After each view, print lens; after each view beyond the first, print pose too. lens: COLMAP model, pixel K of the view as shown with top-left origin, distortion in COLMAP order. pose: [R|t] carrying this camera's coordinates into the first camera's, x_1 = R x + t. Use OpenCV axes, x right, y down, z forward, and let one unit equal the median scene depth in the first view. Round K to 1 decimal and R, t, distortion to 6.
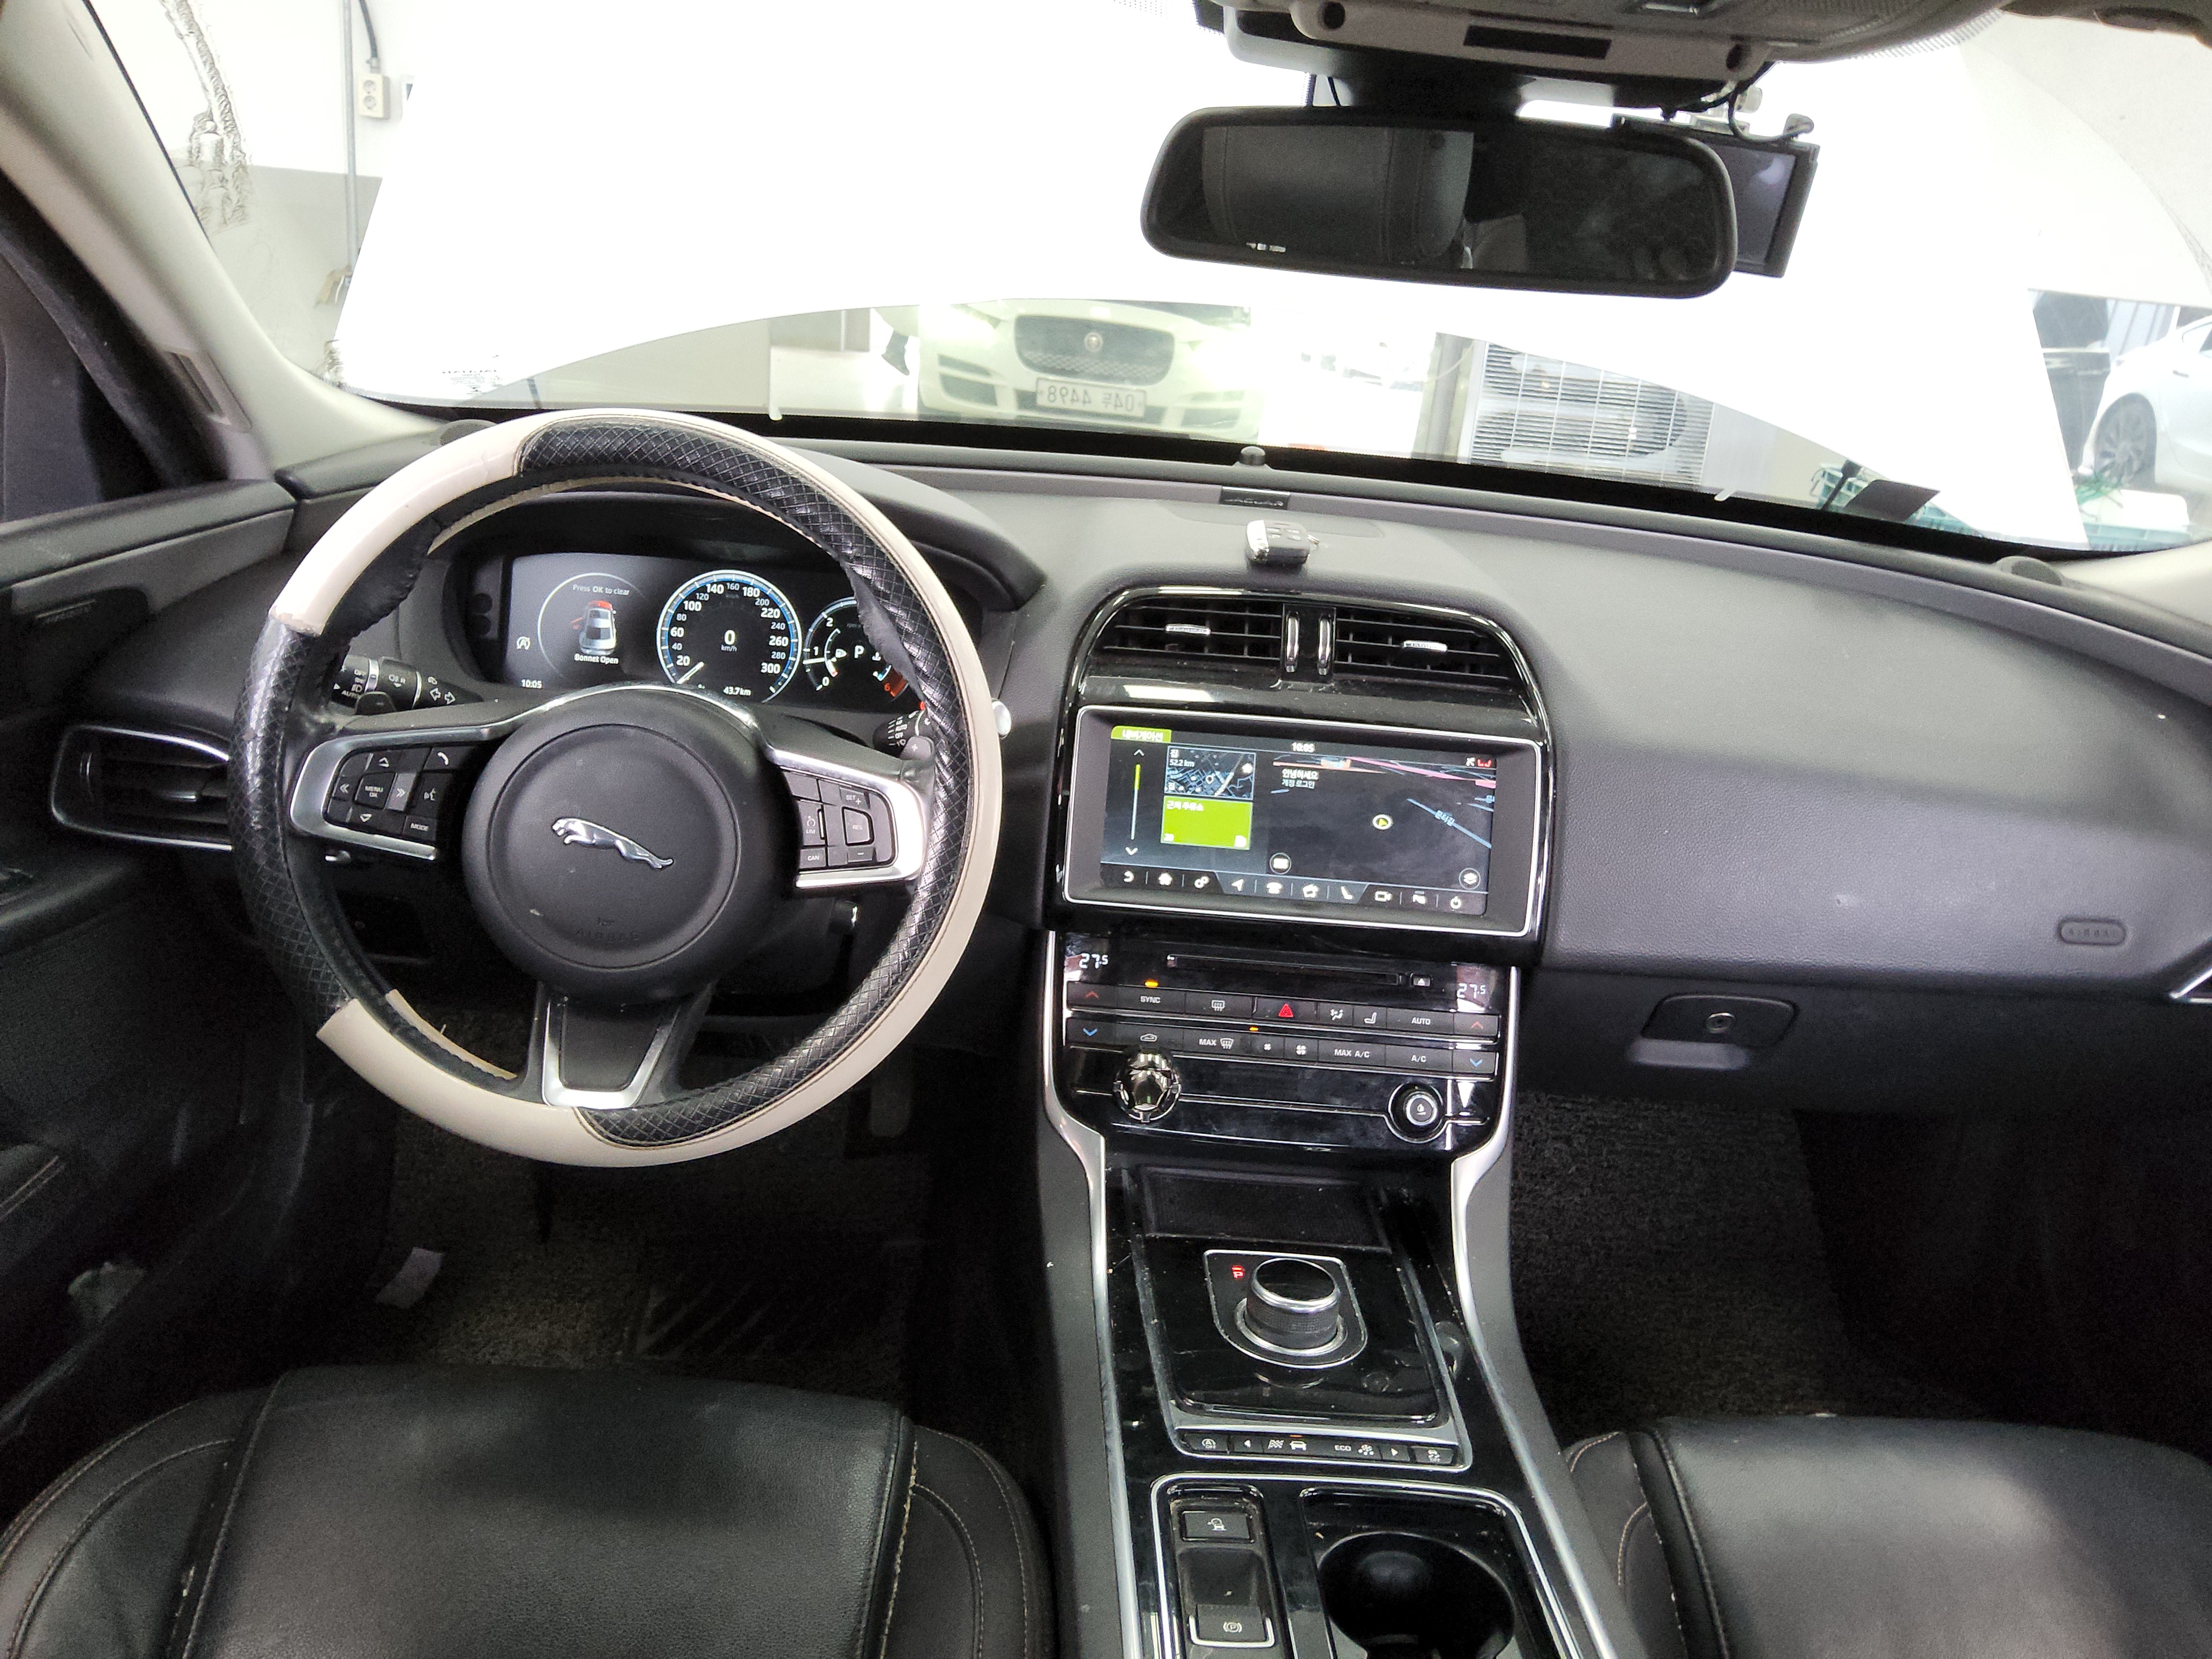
lens RADIAL K [[1665.9, 0, 1140.6], [0, 1665.9, 846.1], [0, 0, 1]] dist [0.027852, -0.088490]
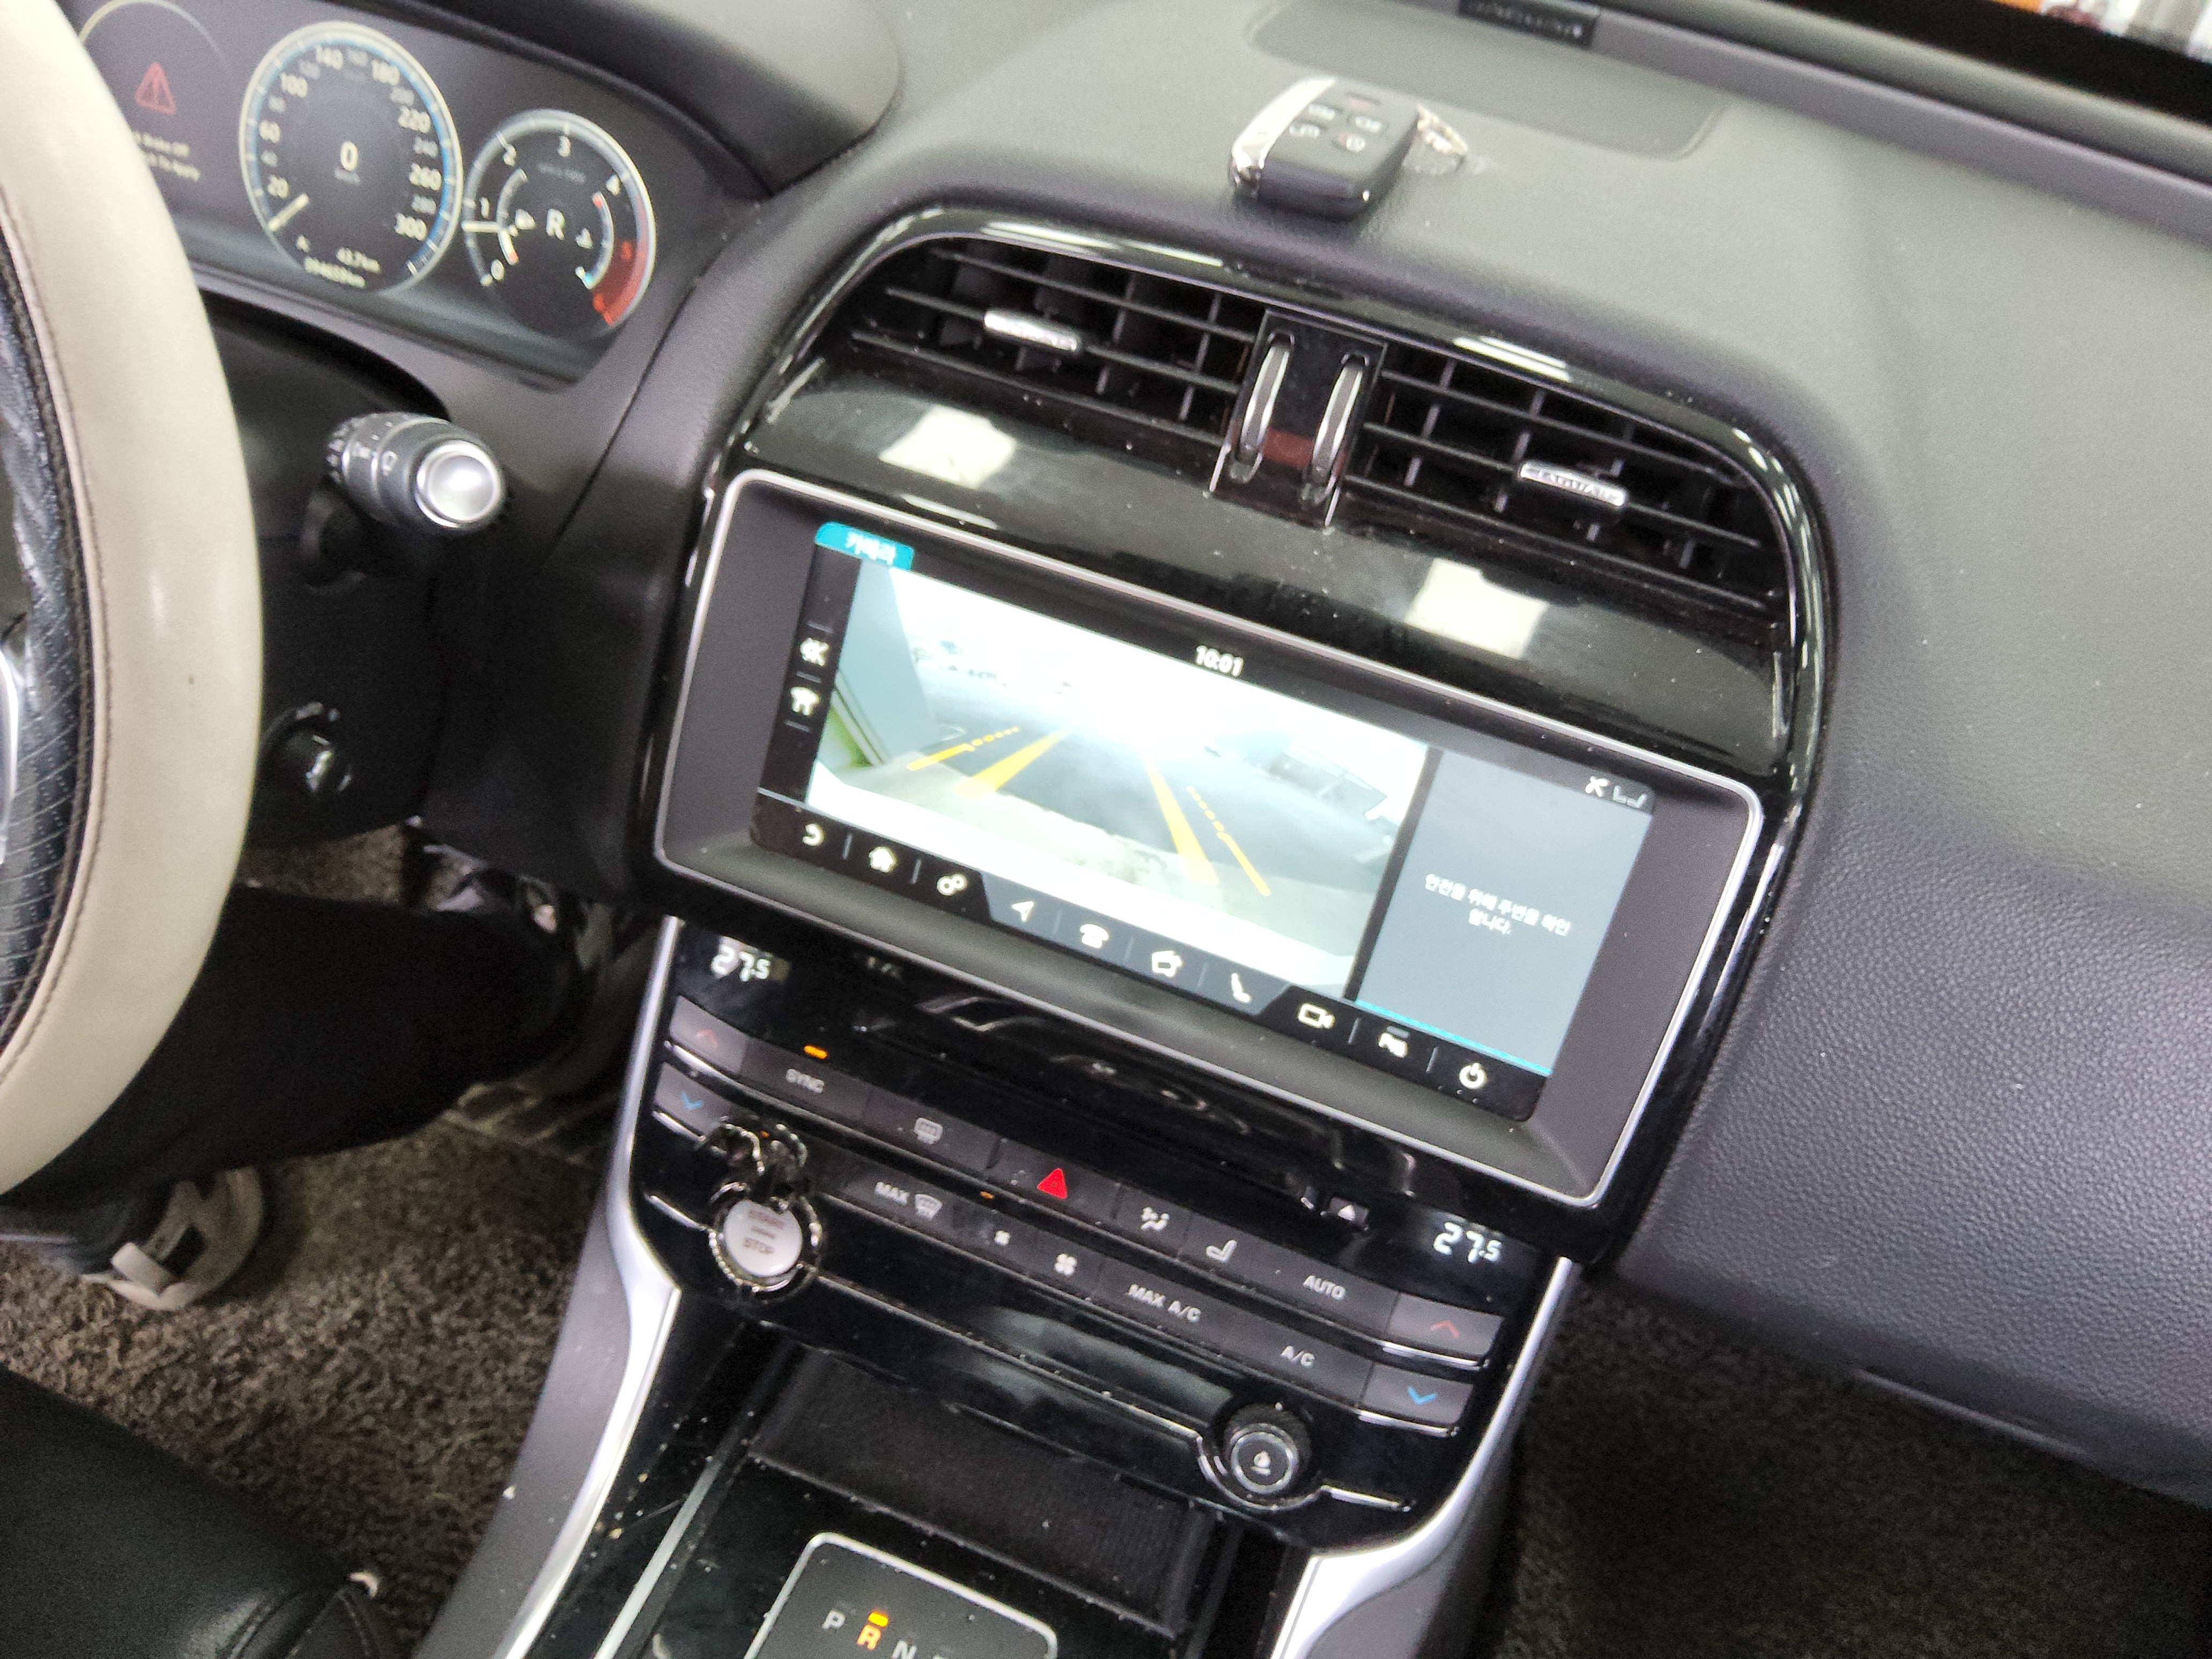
lens RADIAL K [[1665.9, 0, 1112.1], [0, 1665.9, 832.1], [0, 0, 1]] dist [0.027852, -0.088490]
pose [[0.934481, 0.267886, -0.234483, 0.170748], [-0.188214, 0.930809, 0.313322, -0.136890], [0.302193, -0.248661, 0.920243, 0.525999]]
